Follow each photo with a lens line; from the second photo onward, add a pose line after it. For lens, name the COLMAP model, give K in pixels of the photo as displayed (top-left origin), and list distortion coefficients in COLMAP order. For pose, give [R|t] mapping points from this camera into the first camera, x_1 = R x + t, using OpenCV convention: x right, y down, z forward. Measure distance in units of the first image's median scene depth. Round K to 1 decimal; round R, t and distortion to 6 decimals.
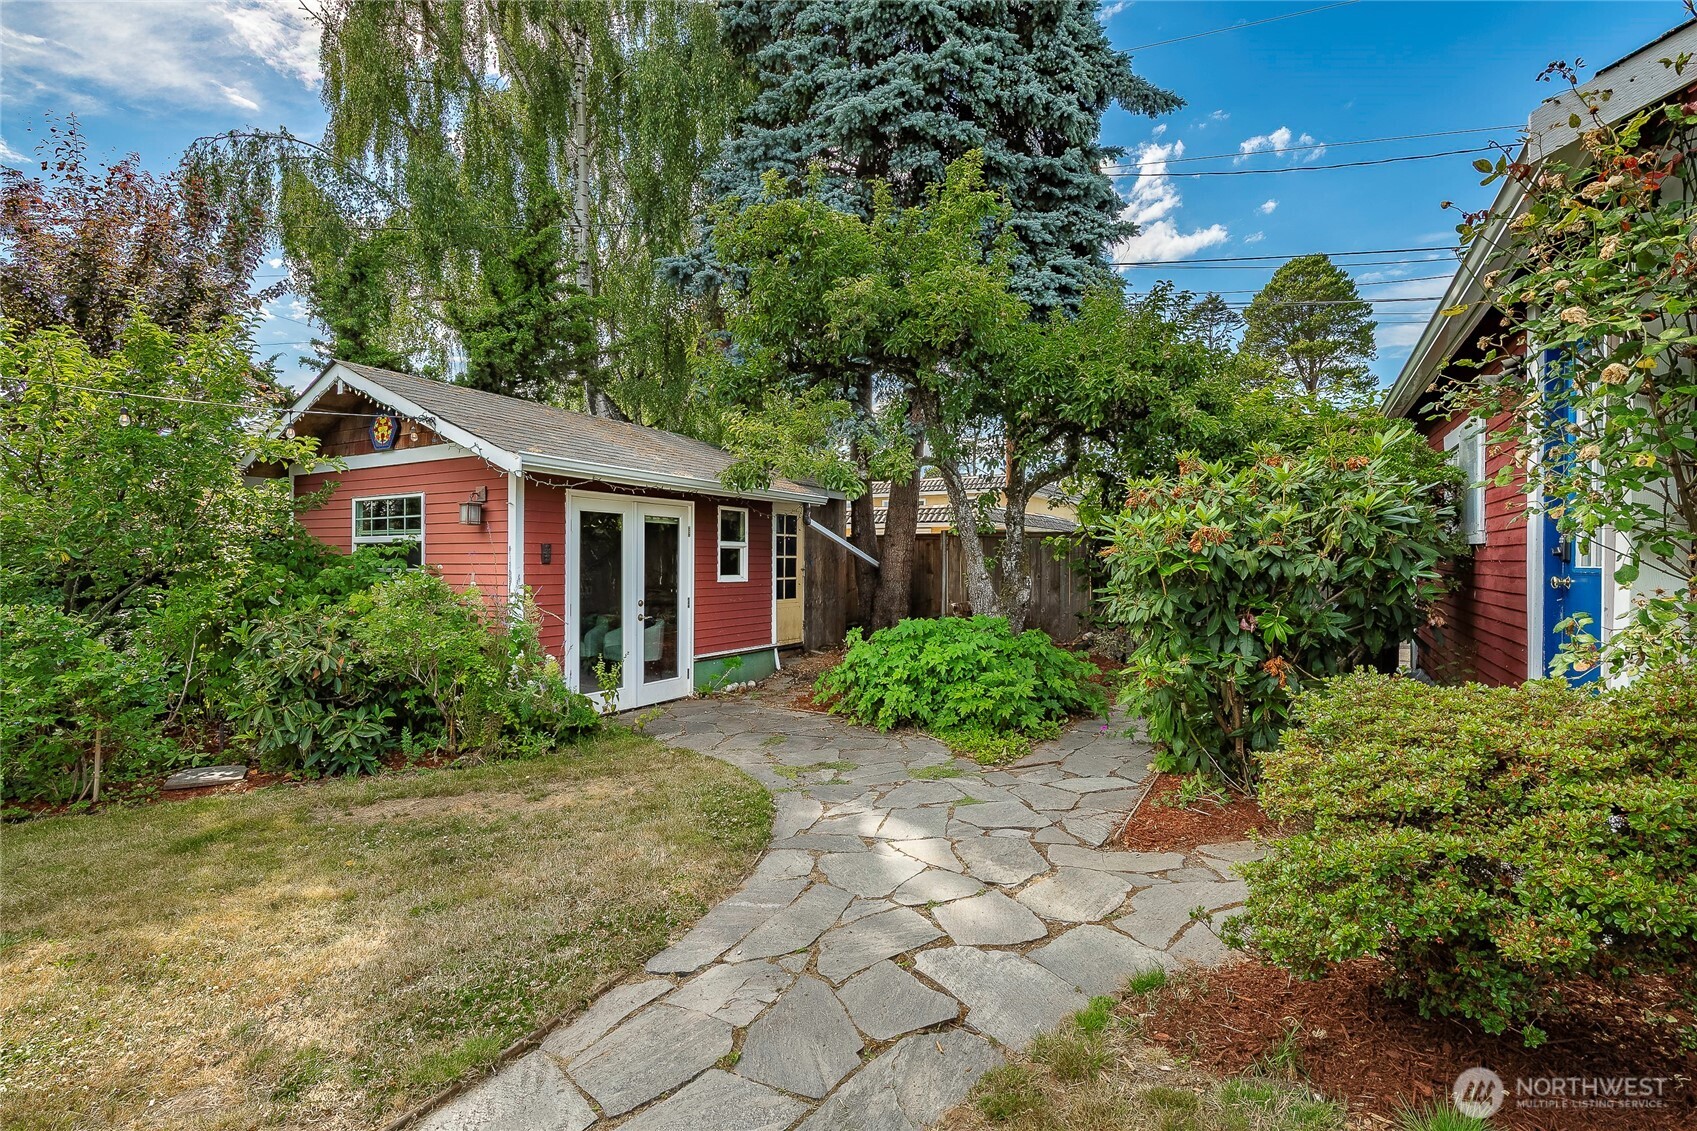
lens RADIAL K [[761.9, 0, 848.4], [0, 761.9, 563.8], [0, 0, 1]] dist [0.000041, 0.000000]
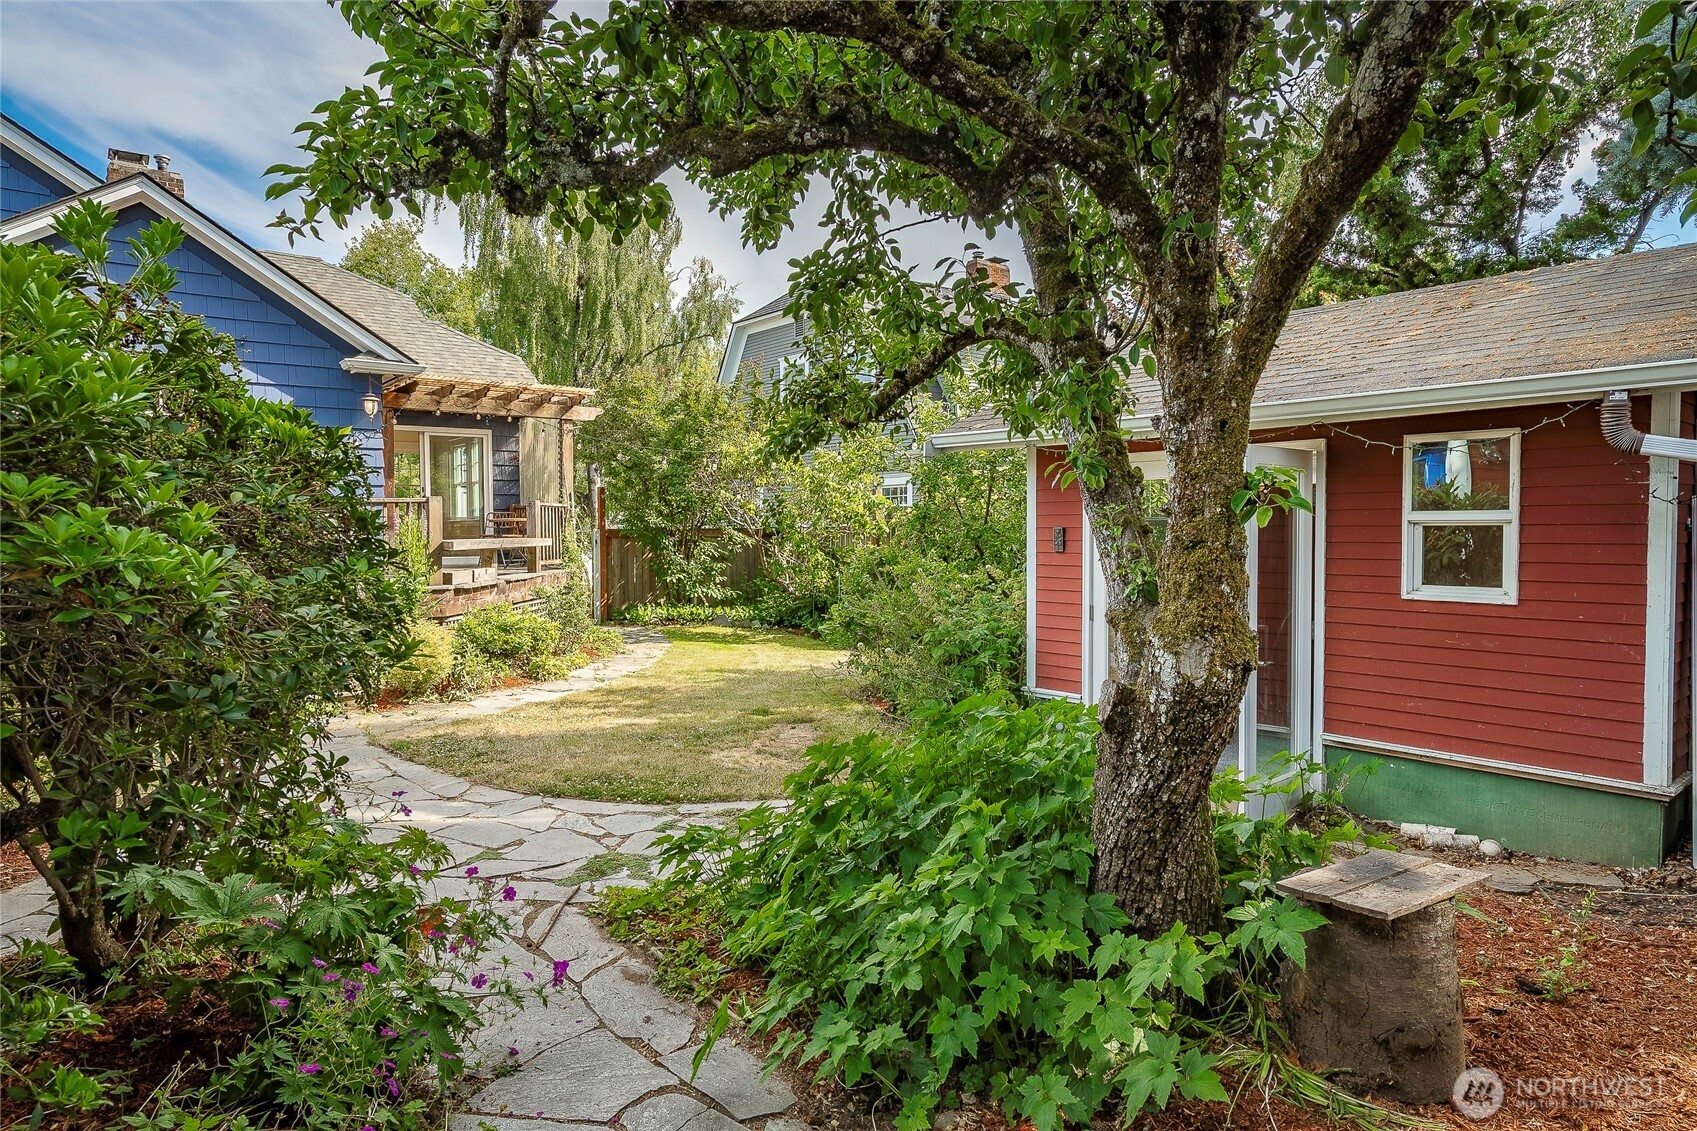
lens RADIAL K [[1033.6, 0, 848.7], [0, 1033.6, 563.7], [0, 0, 1]] dist [0.000595, 0.000110]
pose [[-0.373045, 0.024410, -0.927492, 0.529685], [-0.000252, 0.999651, 0.026410, -0.013816], [0.927813, 0.010086, -0.372909, 0.881629]]
